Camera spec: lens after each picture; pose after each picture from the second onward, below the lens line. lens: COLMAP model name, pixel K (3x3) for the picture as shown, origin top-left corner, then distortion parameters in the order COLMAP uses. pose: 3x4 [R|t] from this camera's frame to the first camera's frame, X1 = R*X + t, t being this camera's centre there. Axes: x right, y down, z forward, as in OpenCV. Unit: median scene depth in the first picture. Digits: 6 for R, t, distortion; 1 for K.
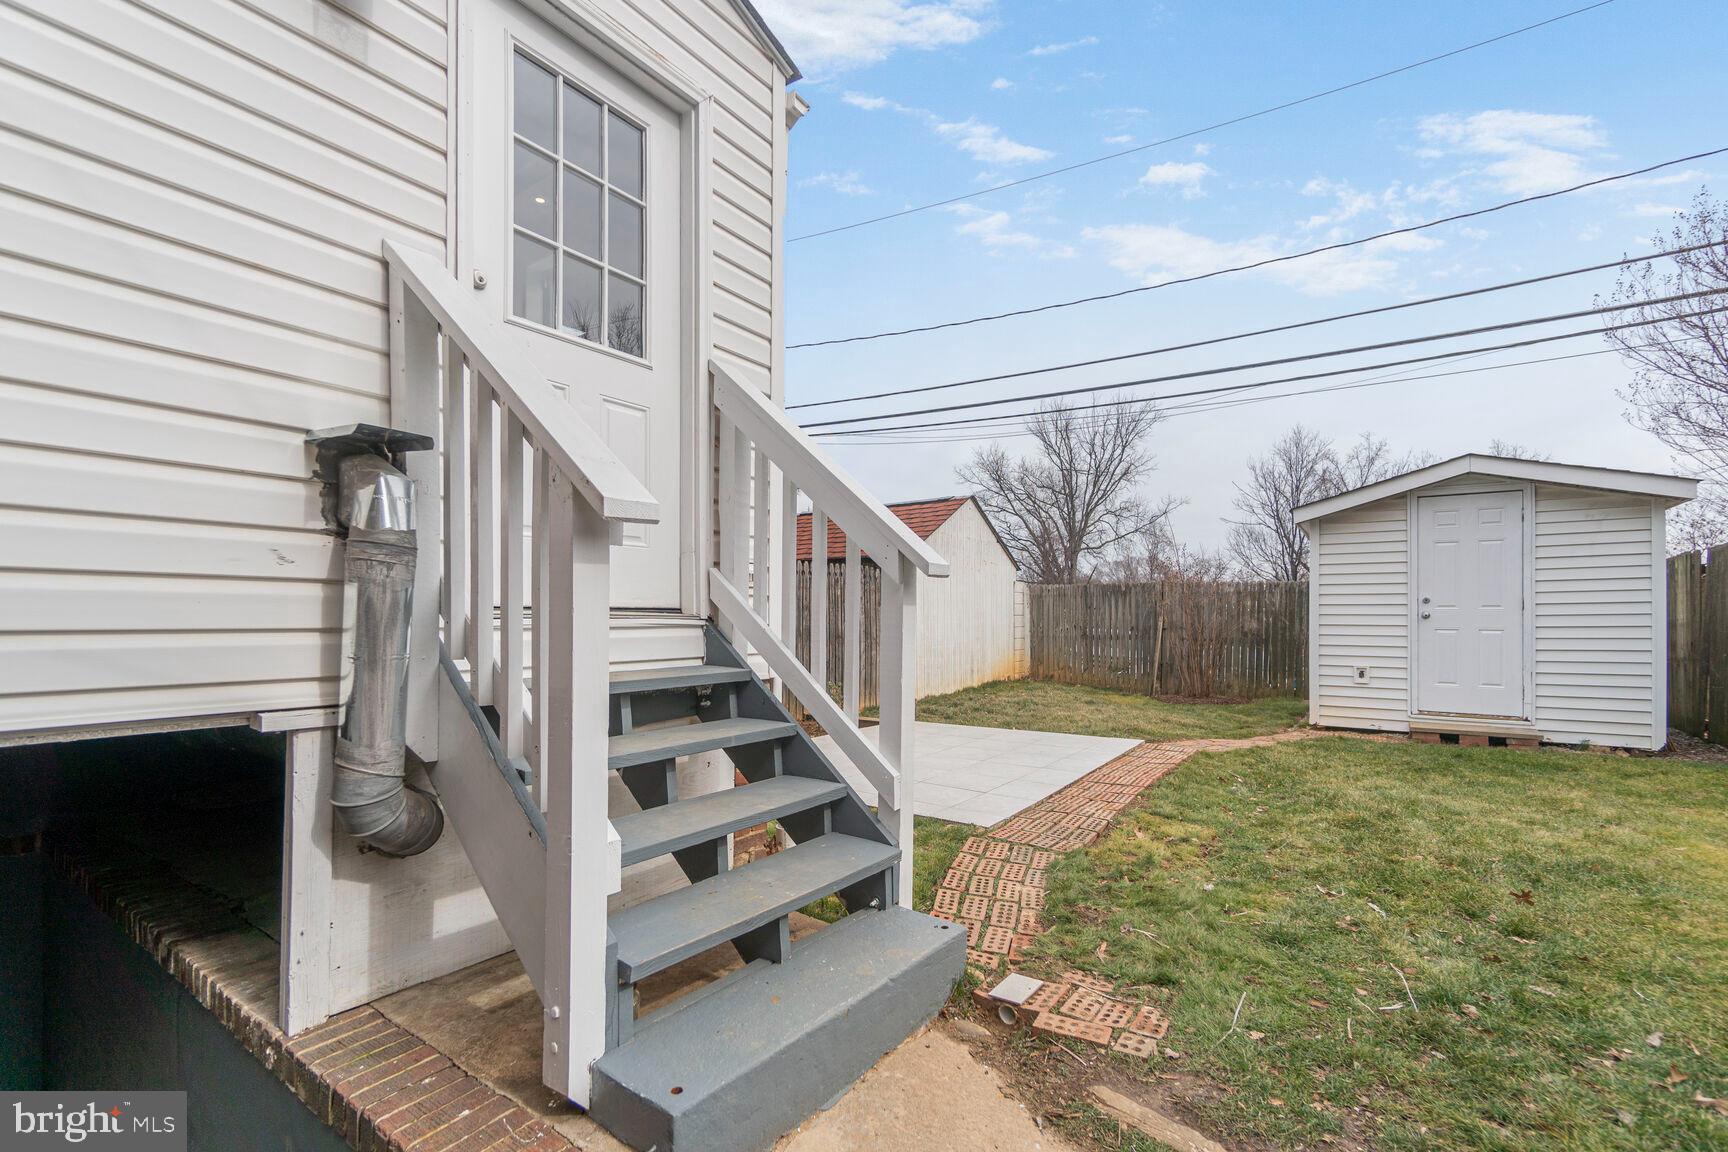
lens RADIAL K [[759.7, 0, 864.7], [0, 759.7, 615.6], [0, 0, 1]] dist [-0.004136, -0.000561]
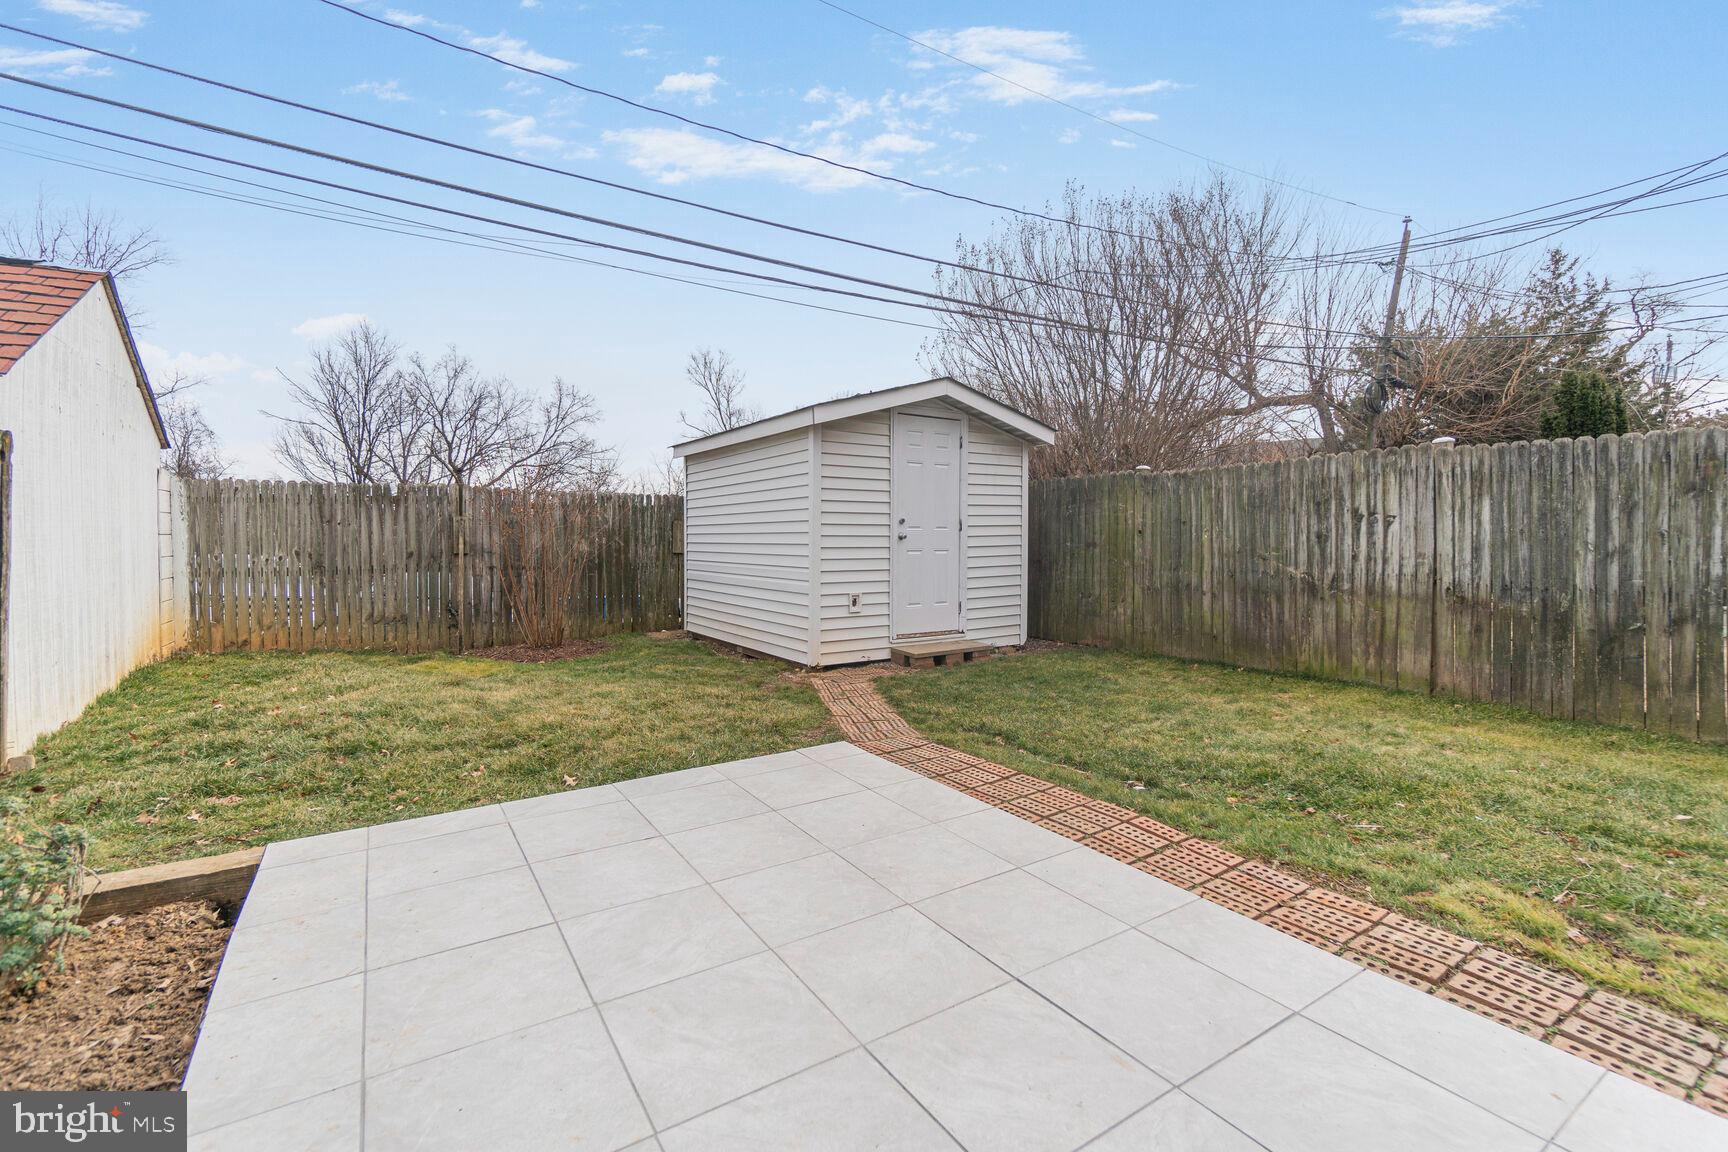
lens RADIAL K [[759.7, 0, 871.9], [0, 759.7, 541.0], [0, 0, 1]] dist [-0.004136, -0.000561]
pose [[0.380803, -0.008925, 0.924613, -0.110708], [-0.002267, 0.999941, 0.010586, -0.002982], [-0.924653, -0.006127, 0.380760, 0.421519]]
